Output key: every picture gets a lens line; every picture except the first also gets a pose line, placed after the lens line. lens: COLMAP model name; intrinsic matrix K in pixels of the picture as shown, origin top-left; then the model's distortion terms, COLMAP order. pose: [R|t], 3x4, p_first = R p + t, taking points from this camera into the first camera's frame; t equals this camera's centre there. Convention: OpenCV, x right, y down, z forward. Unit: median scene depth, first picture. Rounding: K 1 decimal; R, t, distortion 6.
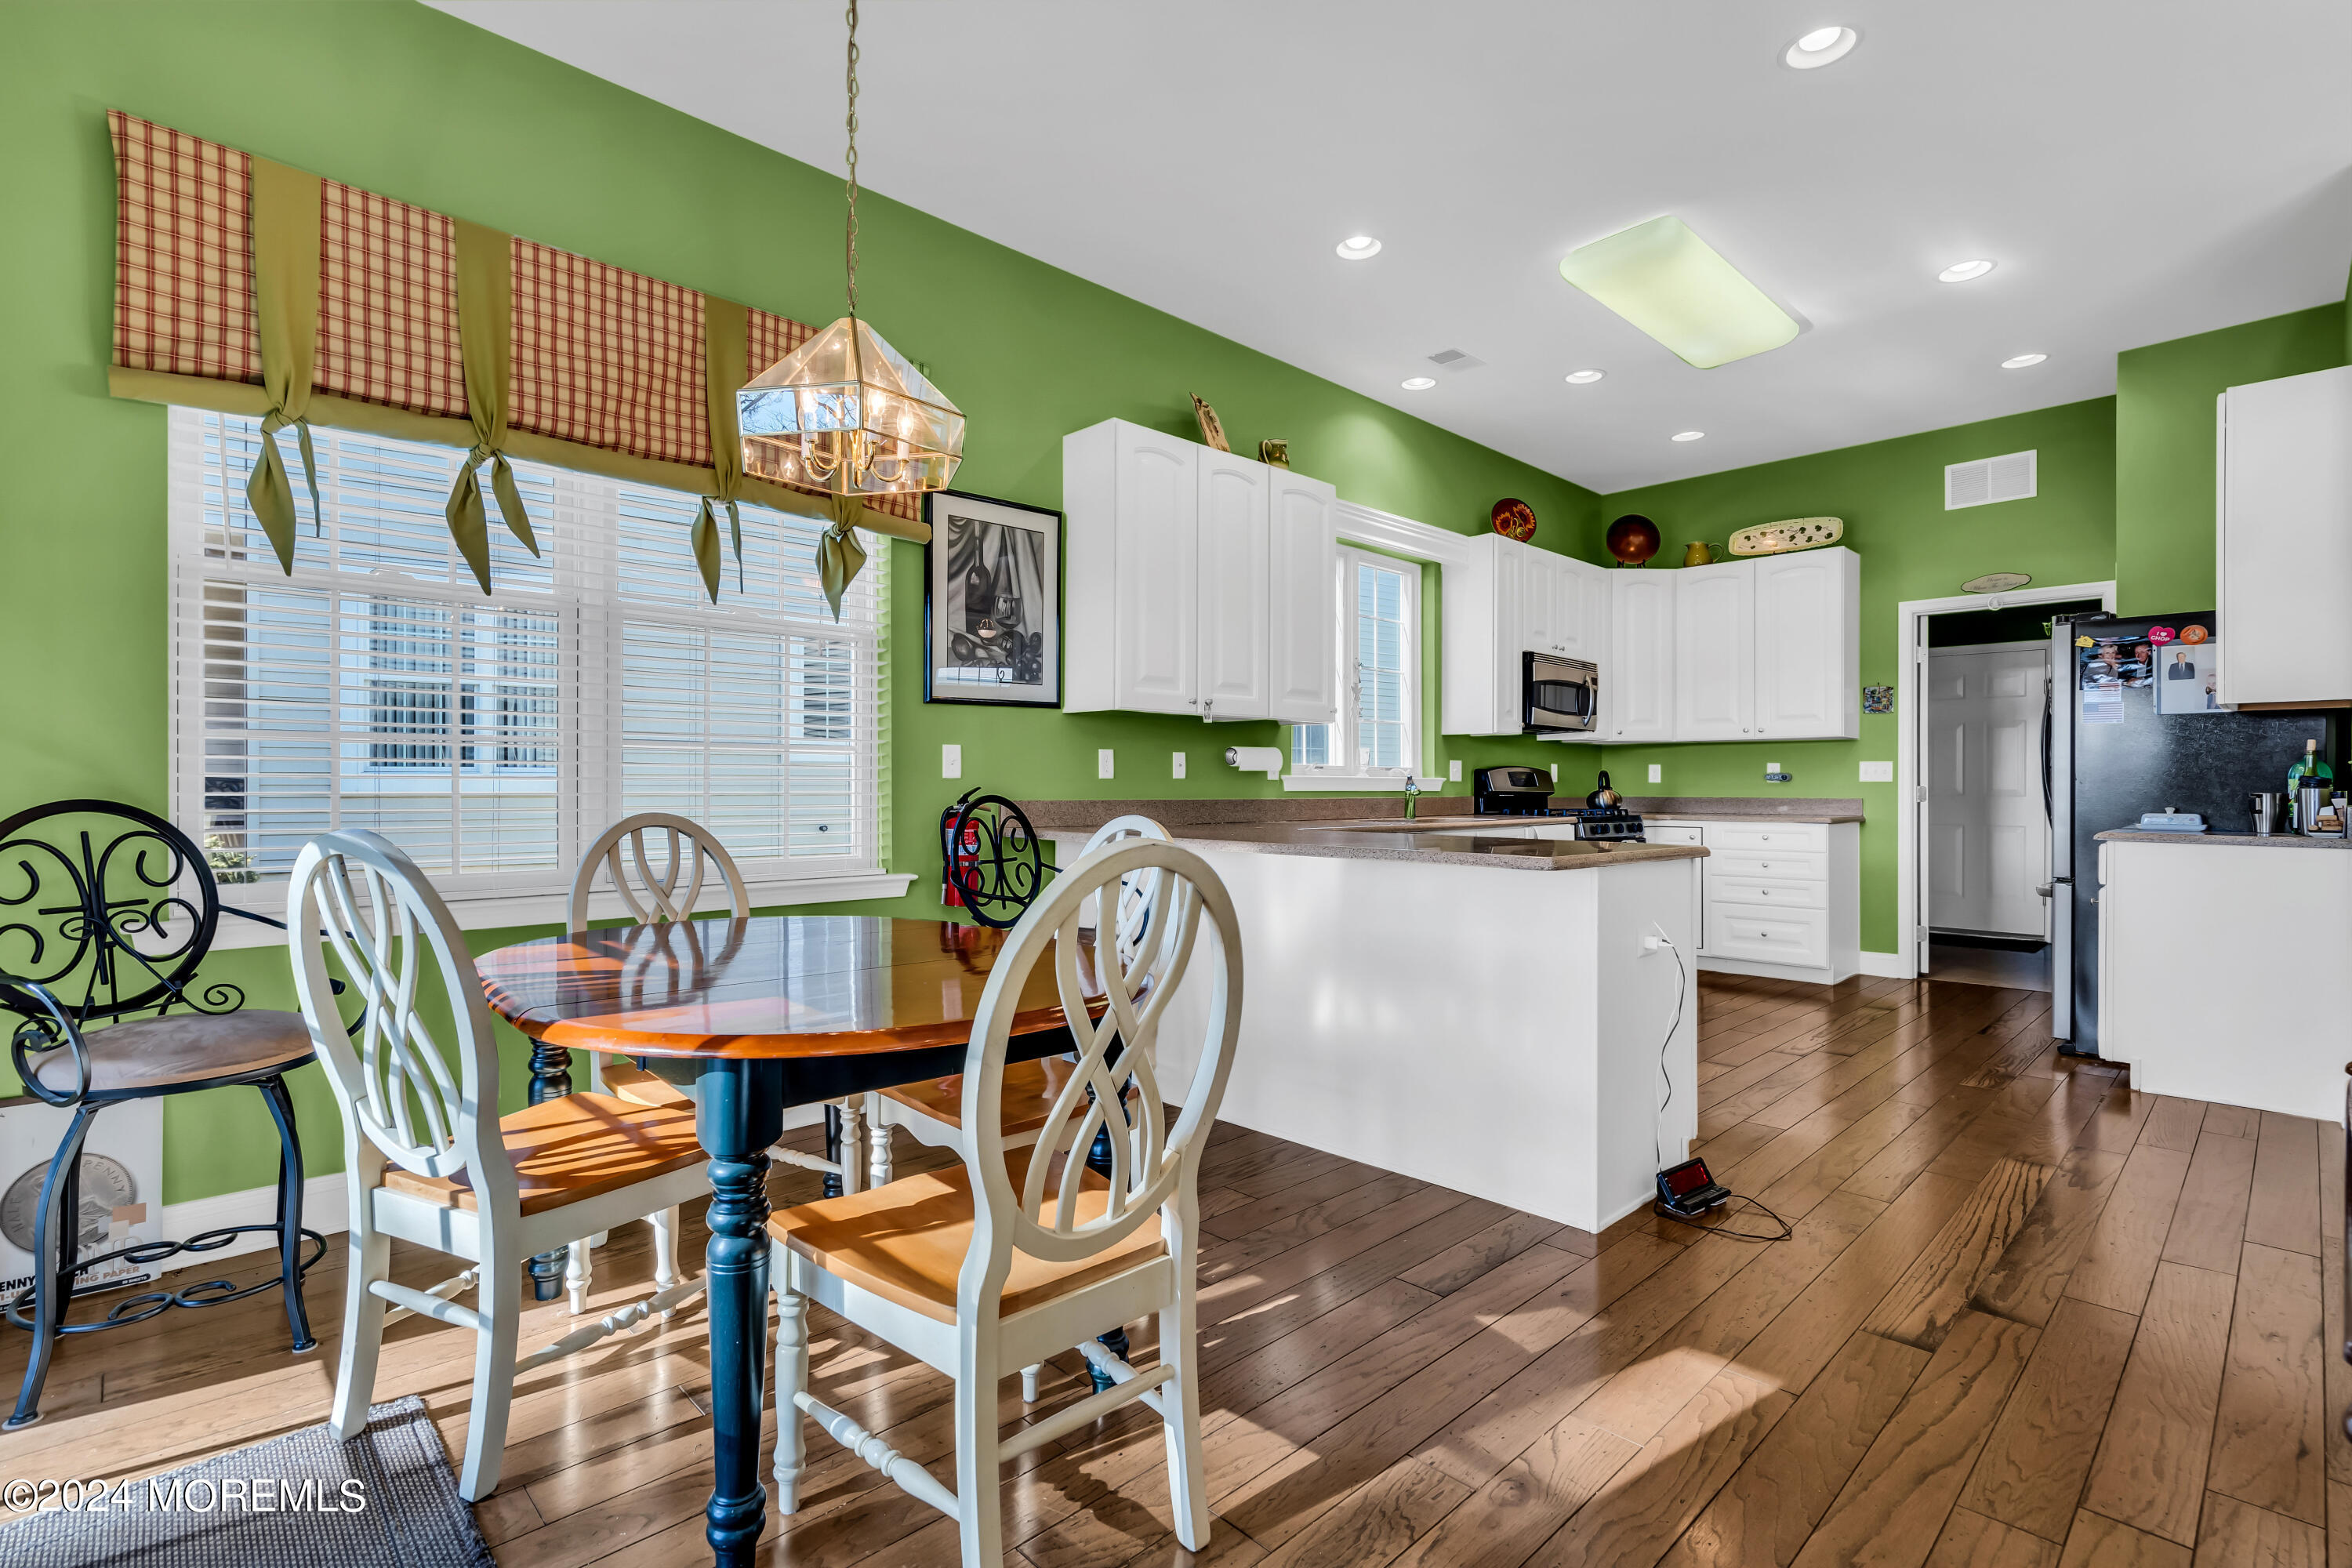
lens RADIAL K [[1069.3, 0, 1174.4], [0, 1069.3, 781.2], [0, 0, 1]] dist [-0.006082, 0.001871]
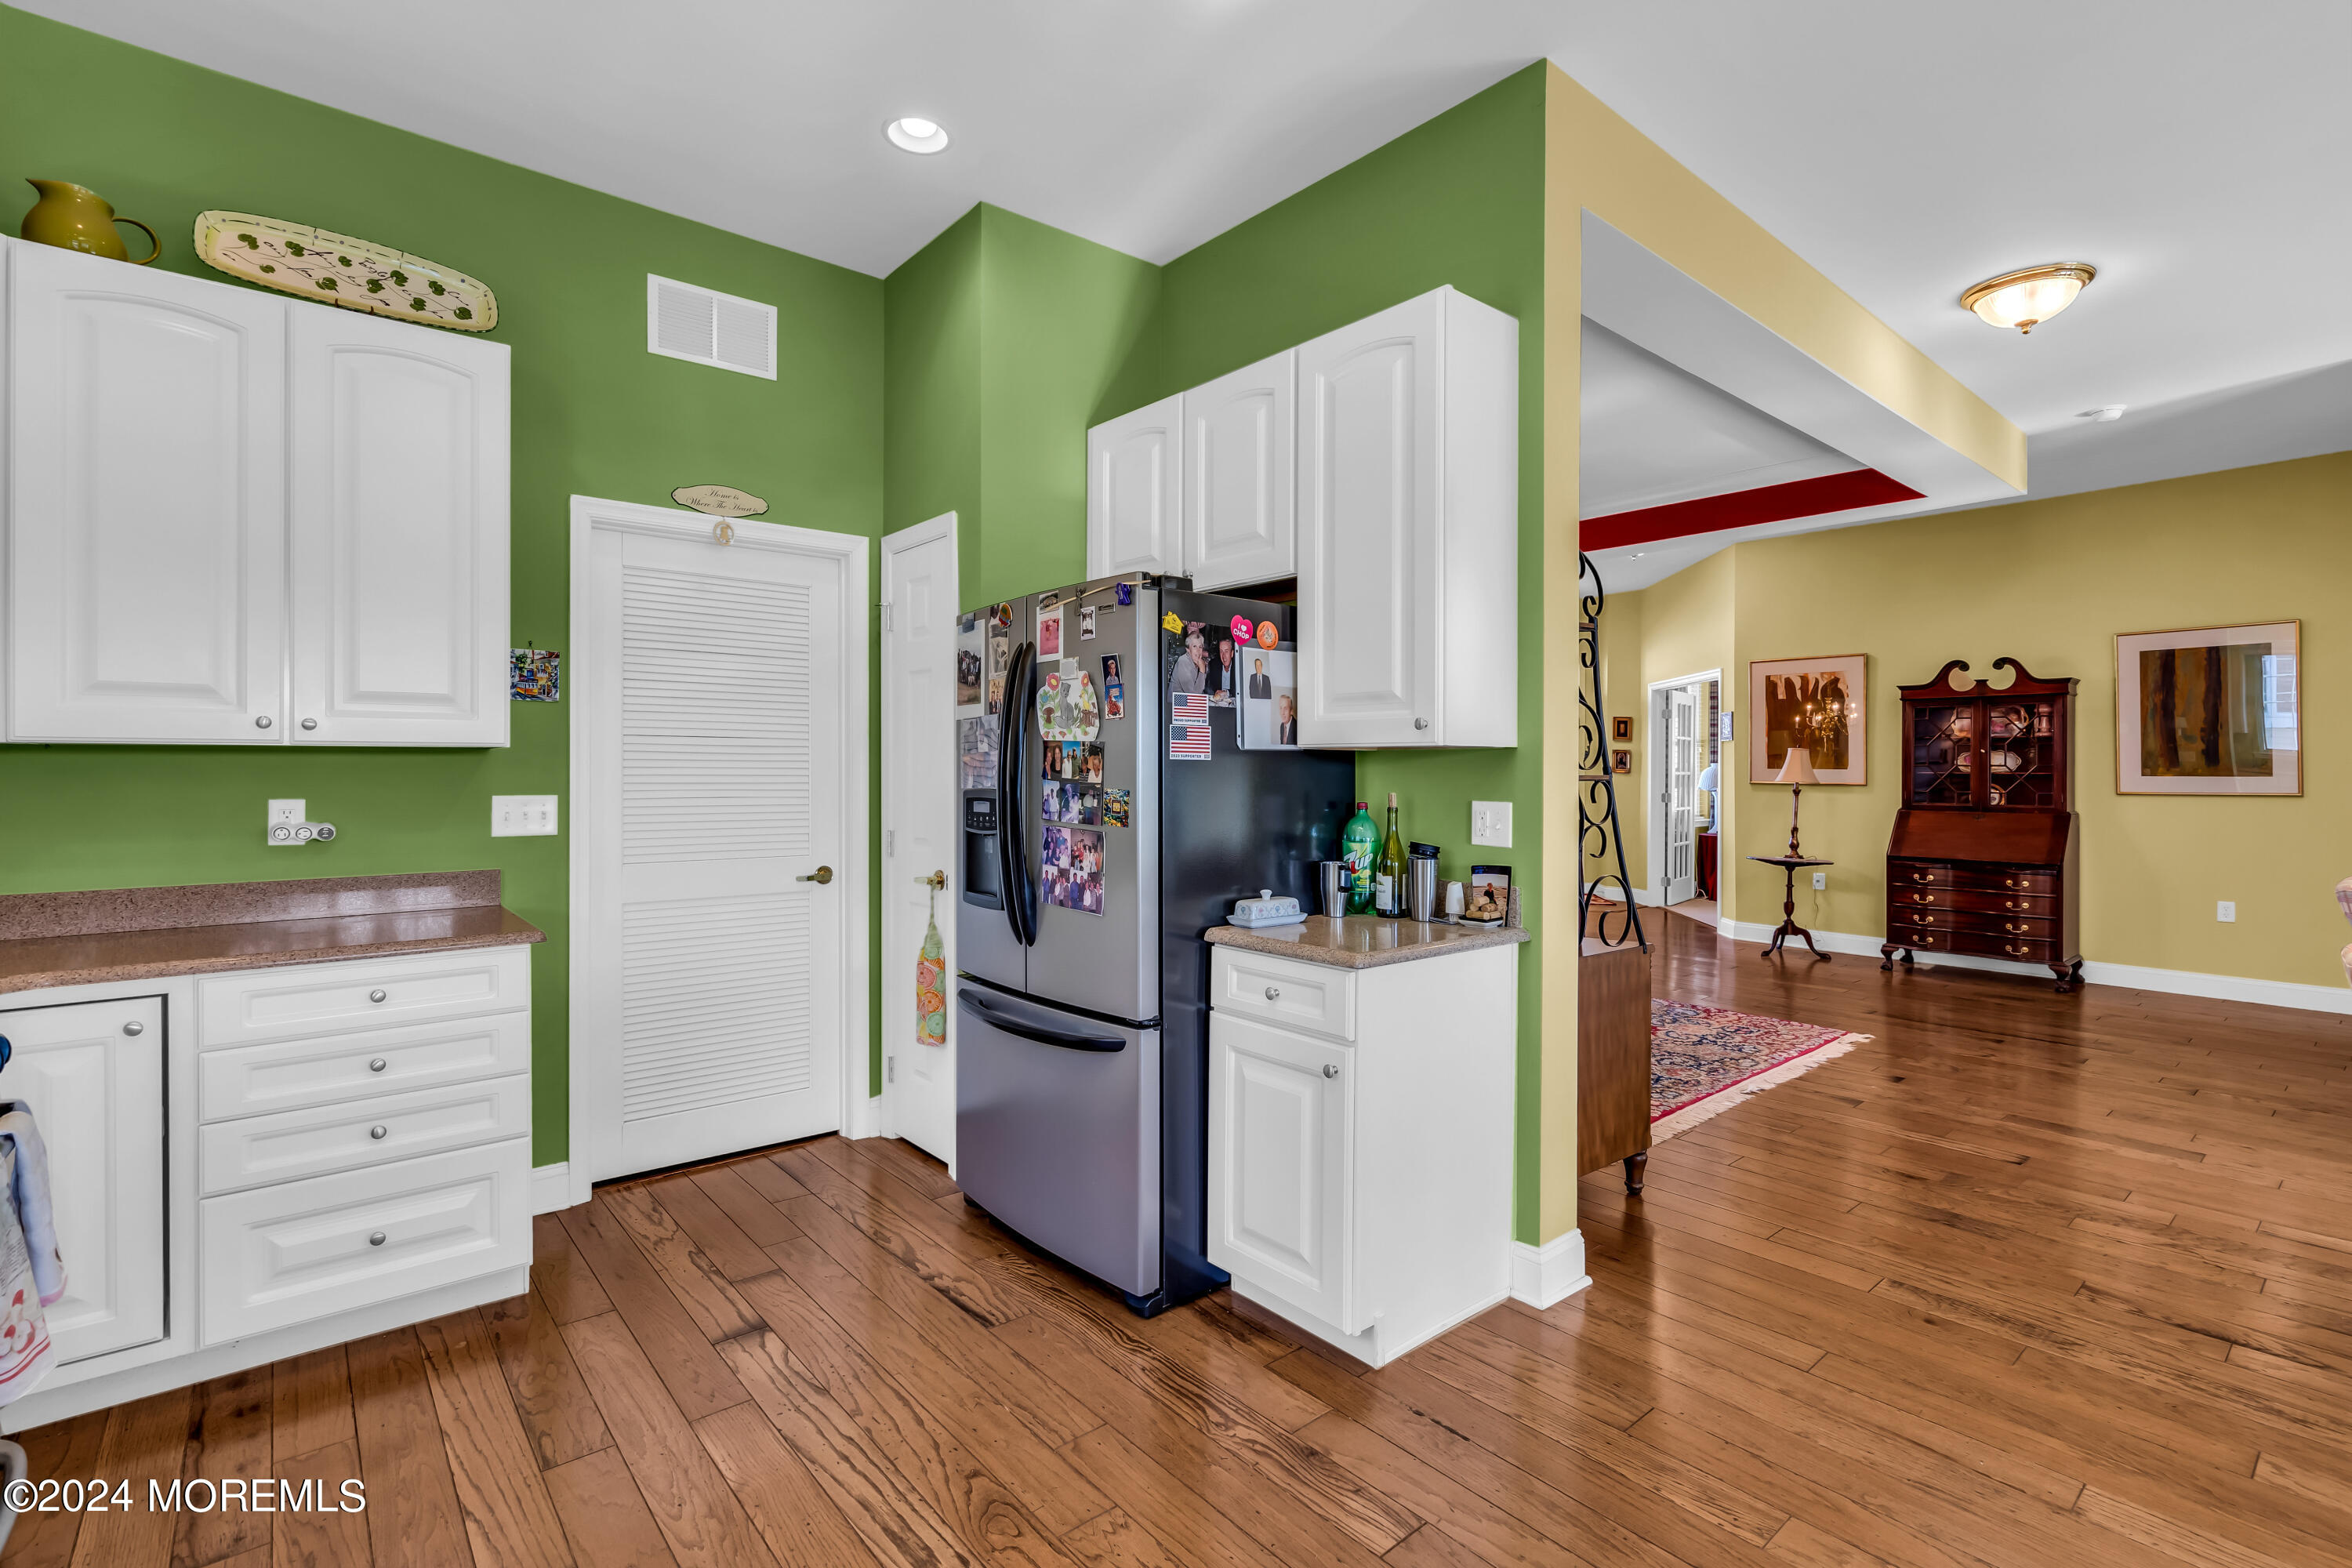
lens RADIAL K [[1069.3, 0, 1167.3], [0, 1069.3, 765.9], [0, 0, 1]] dist [-0.006082, 0.001871]
pose [[0.068658, -0.001054, 0.997640, 0.178254], [-0.005307, 0.999985, 0.001421, -0.036515], [-0.997626, -0.005392, 0.068651, 0.689937]]
